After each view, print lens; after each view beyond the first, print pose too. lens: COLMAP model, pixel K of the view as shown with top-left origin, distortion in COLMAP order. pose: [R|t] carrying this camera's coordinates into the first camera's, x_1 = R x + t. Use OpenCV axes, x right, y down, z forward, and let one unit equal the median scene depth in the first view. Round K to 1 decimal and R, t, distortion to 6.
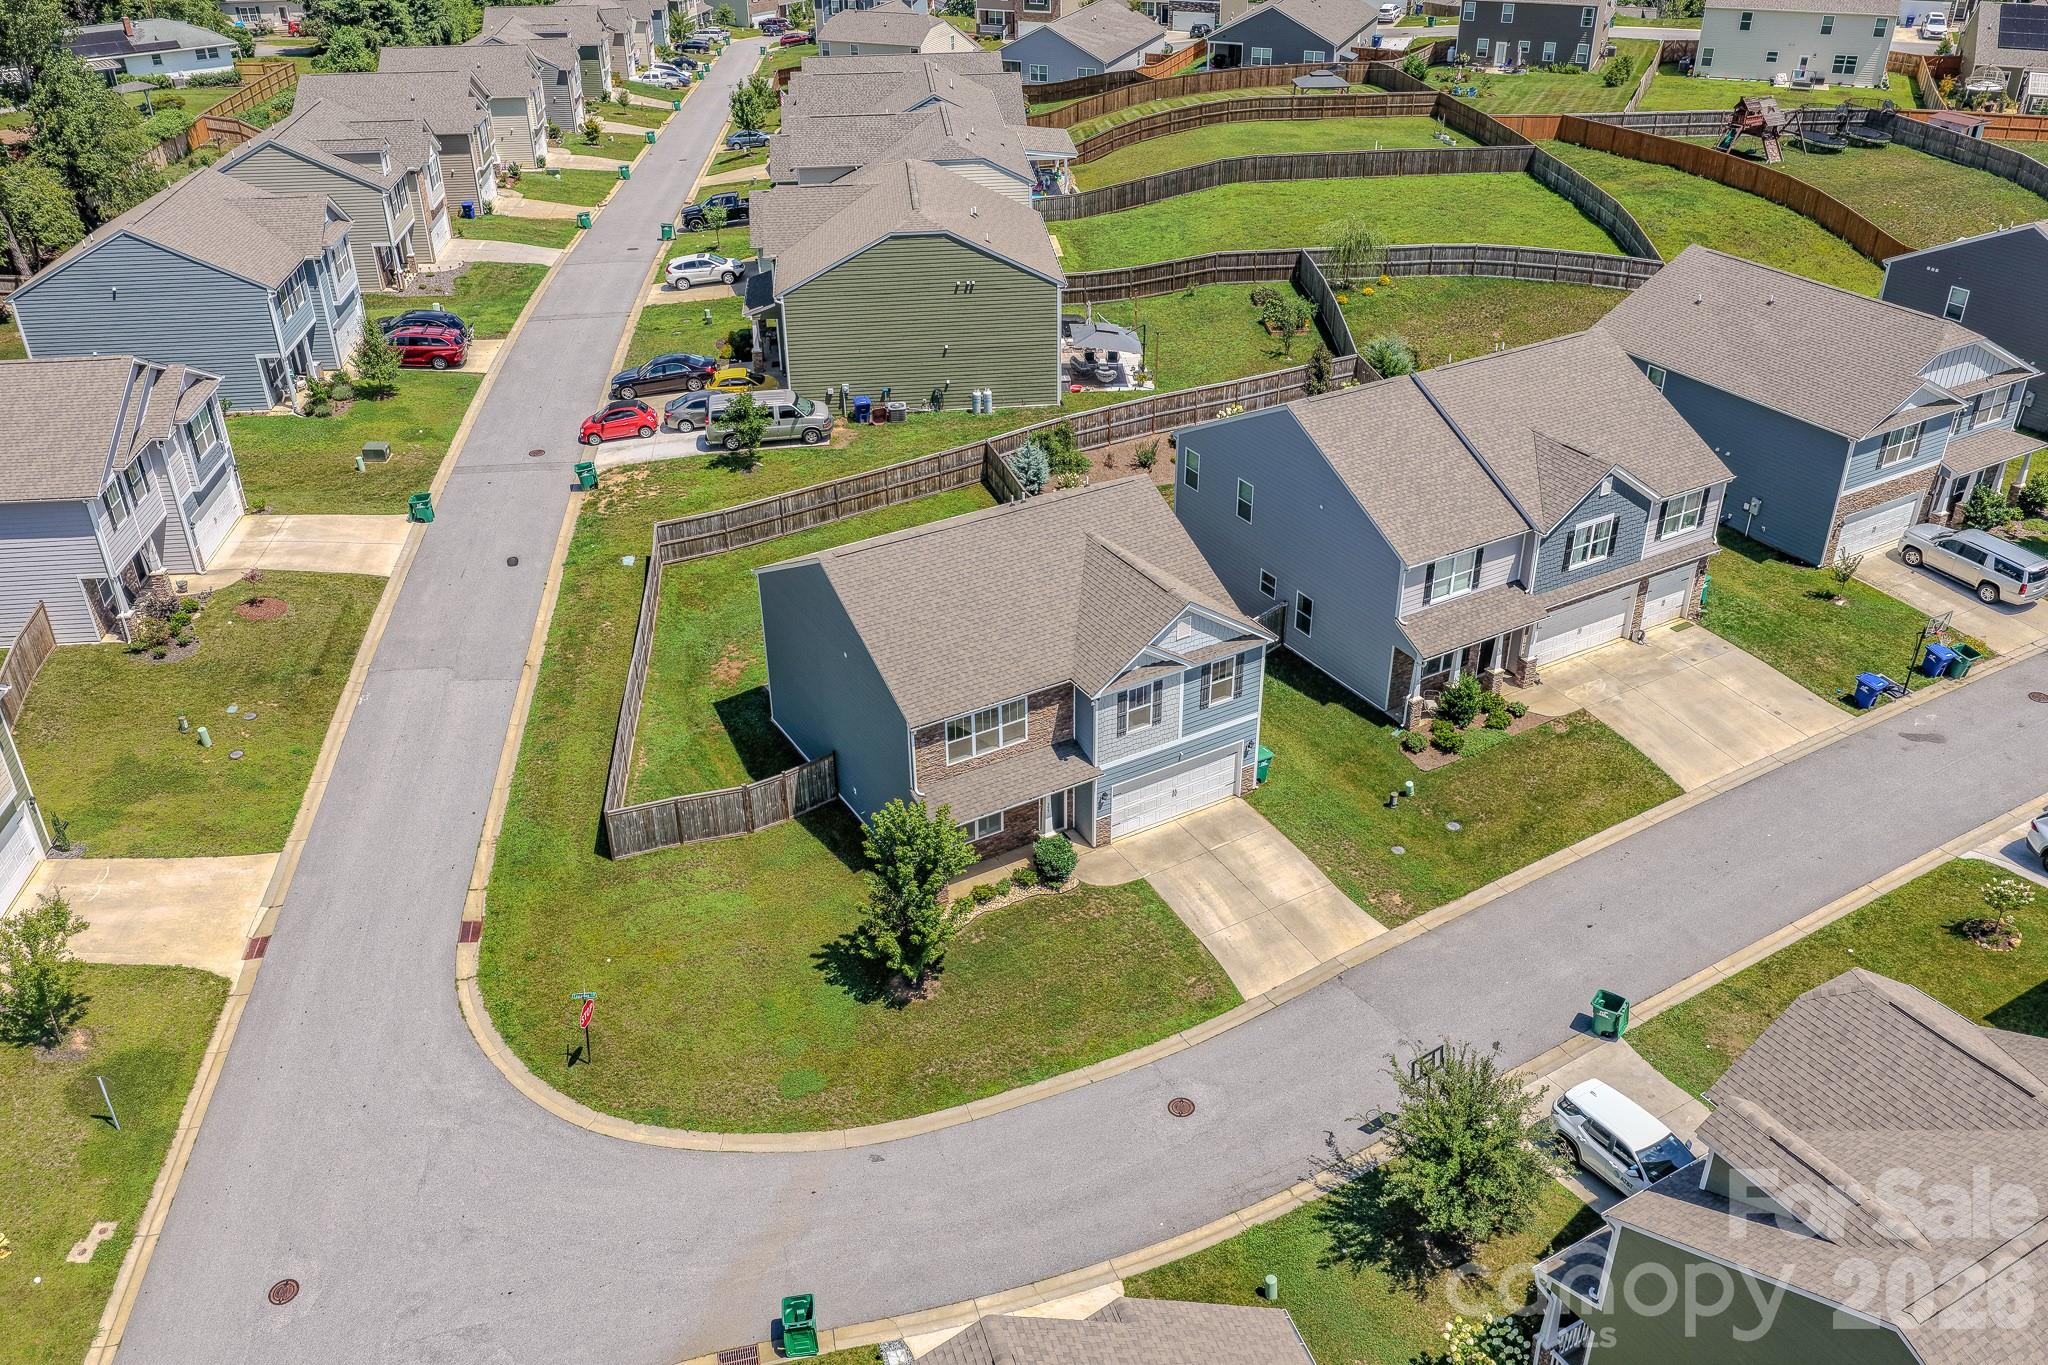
lens RADIAL K [[1737.1, 0, 1043.9], [0, 1737.1, 671.0], [0, 0, 1]] dist [-0.013155, 0.039232]
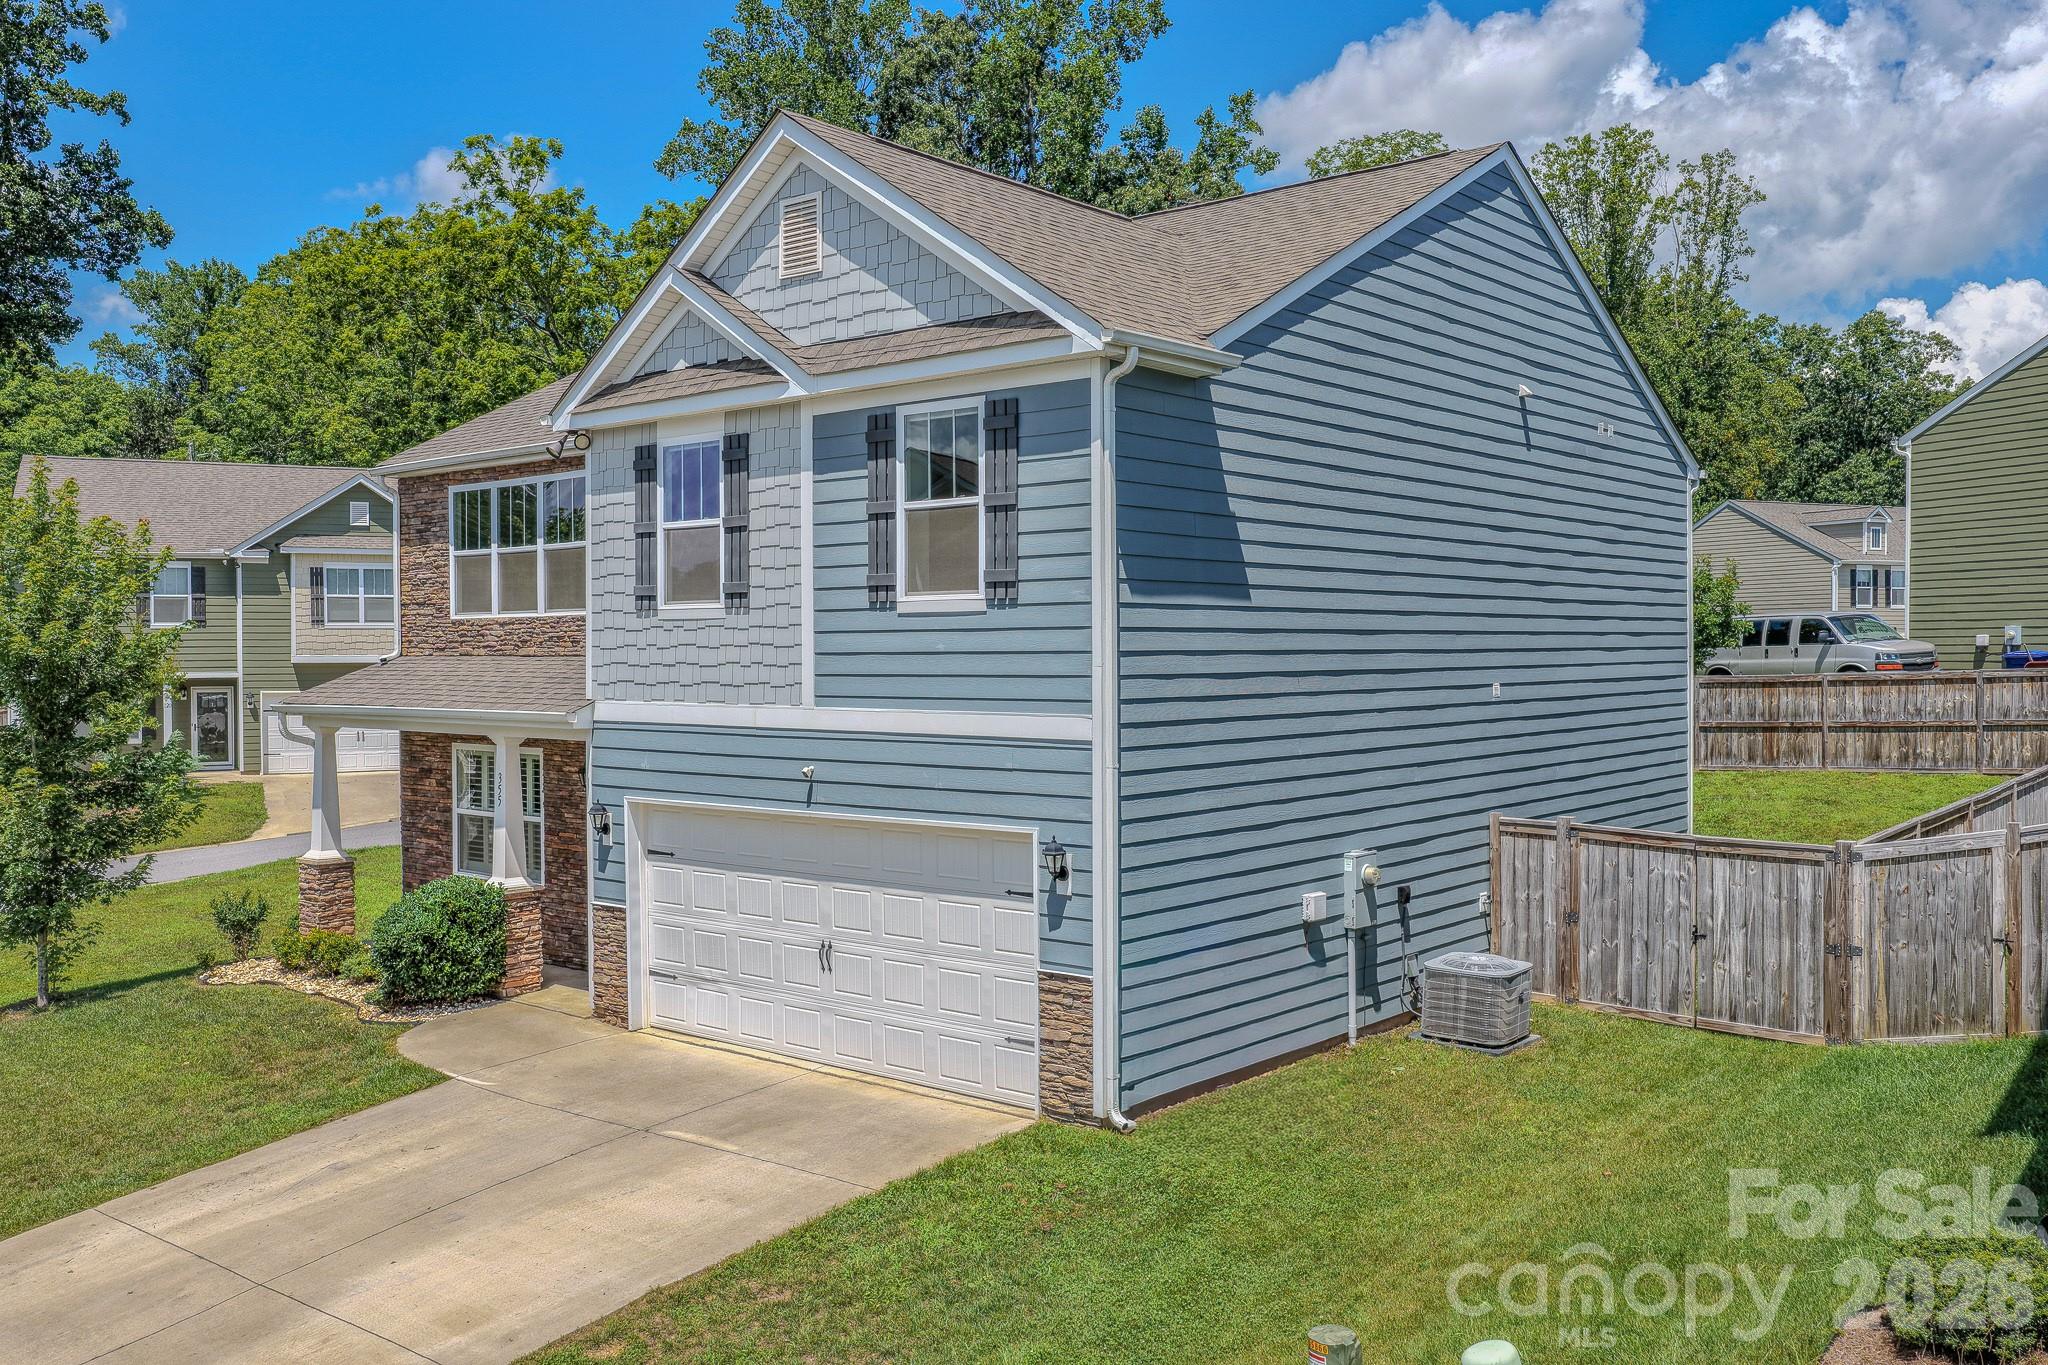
lens RADIAL K [[1737.1, 0, 1027.7], [0, 1737.1, 686.5], [0, 0, 1]] dist [-0.013155, 0.039232]
pose [[0.333204, 0.027318, -0.942459, 0.348726], [-0.475691, 0.867907, -0.143022, 0.059414], [0.814060, 0.495974, 0.302185, 0.953369]]
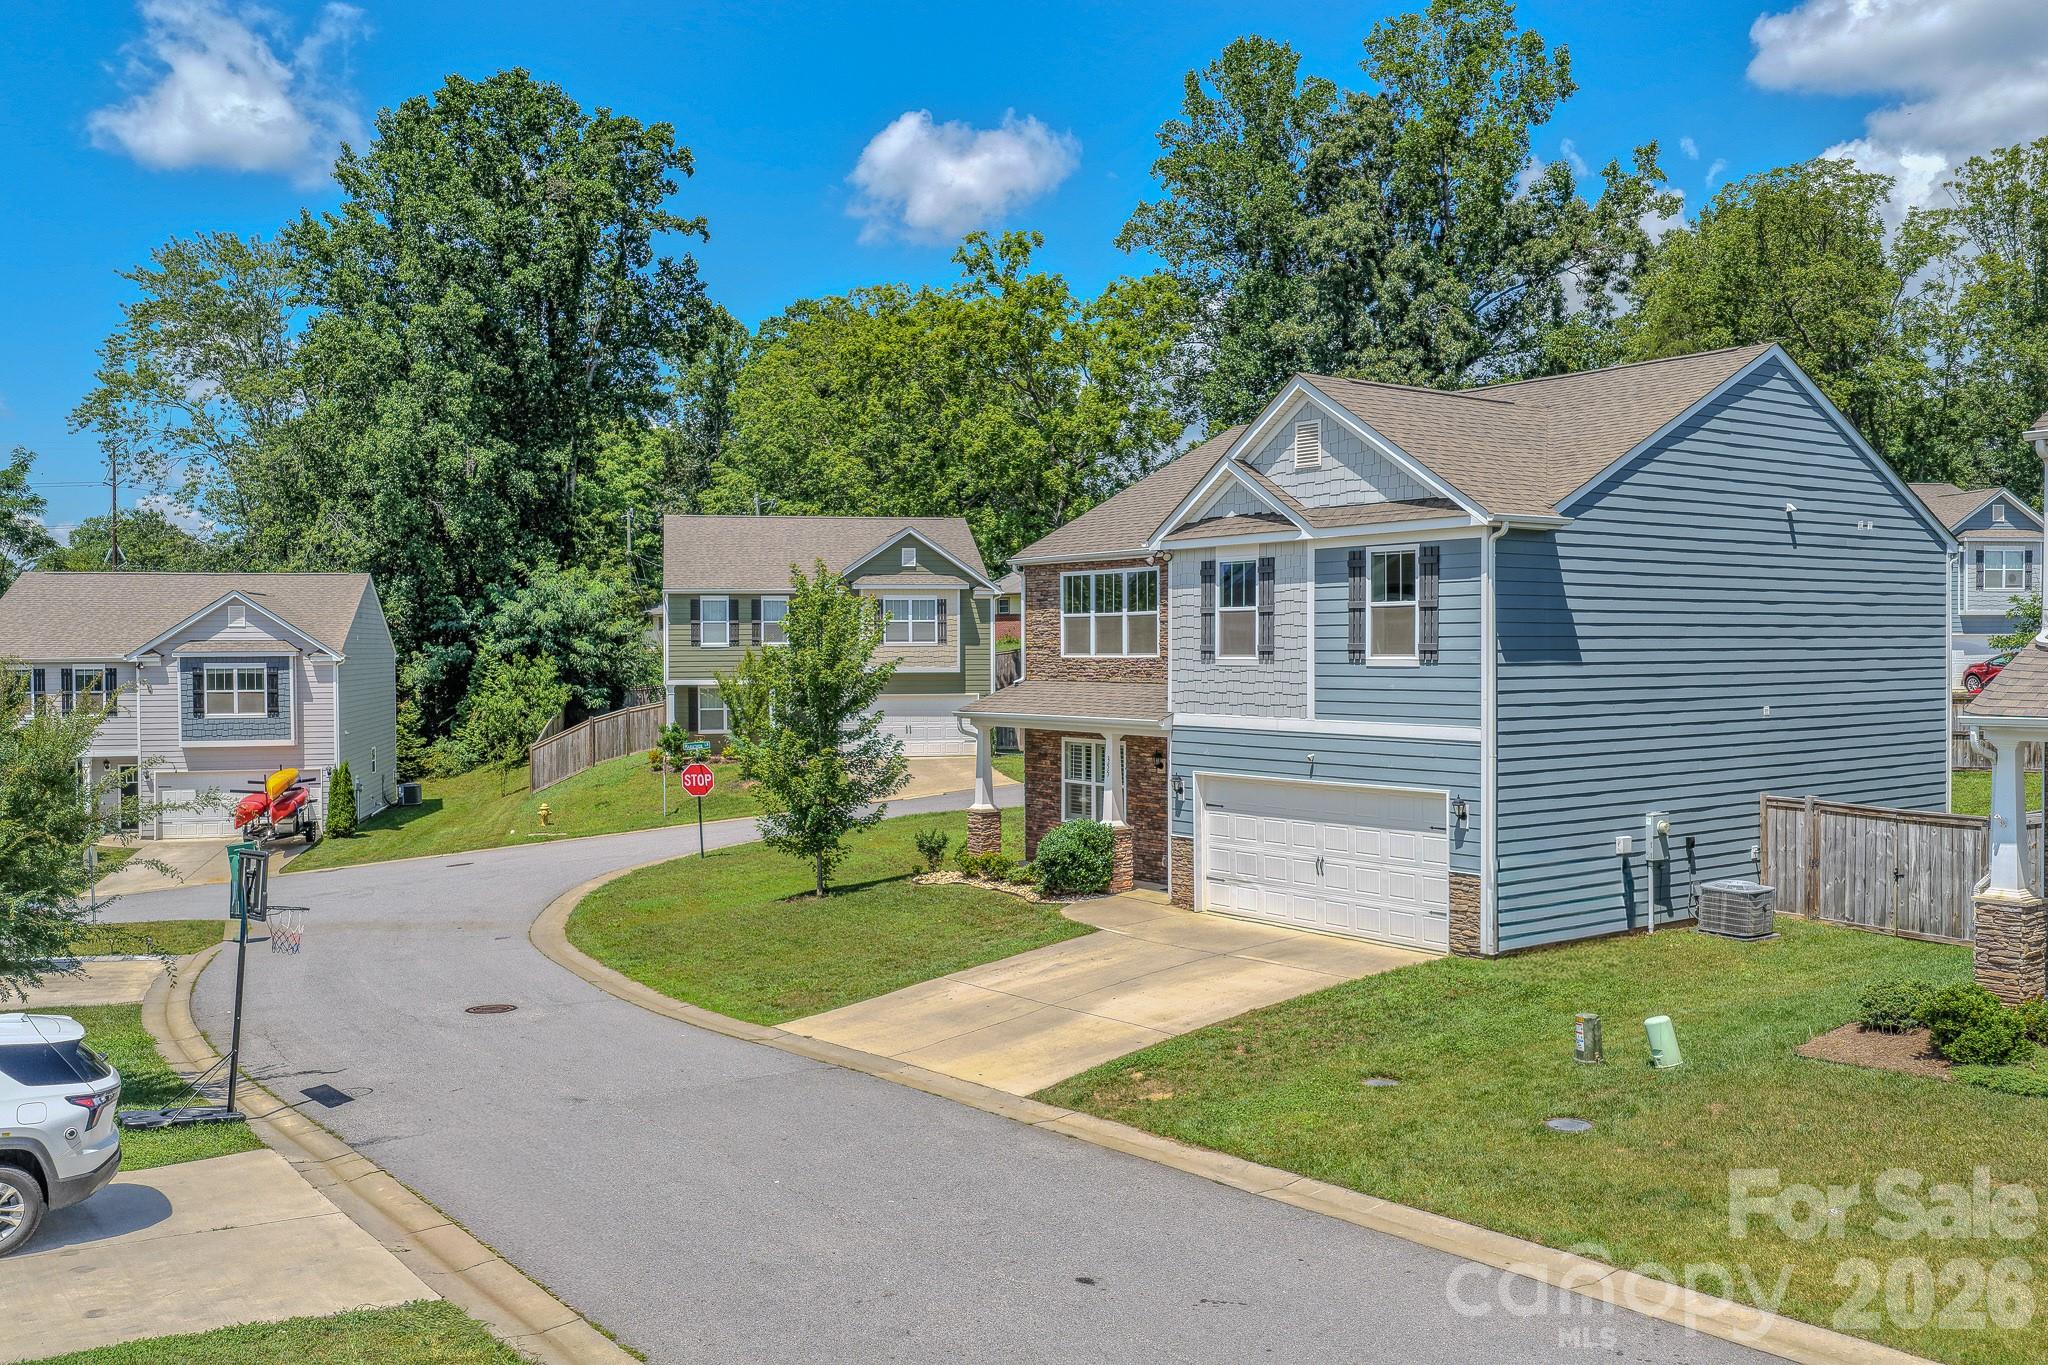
lens RADIAL K [[1737.1, 0, 1013.7], [0, 1737.1, 683.6], [0, 0, 1]] dist [-0.013155, 0.039232]
pose [[0.099334, 0.029758, -0.994609, 0.535958], [-0.500513, 0.865394, -0.024095, 0.082479], [0.860012, 0.500208, 0.100857, 0.888750]]
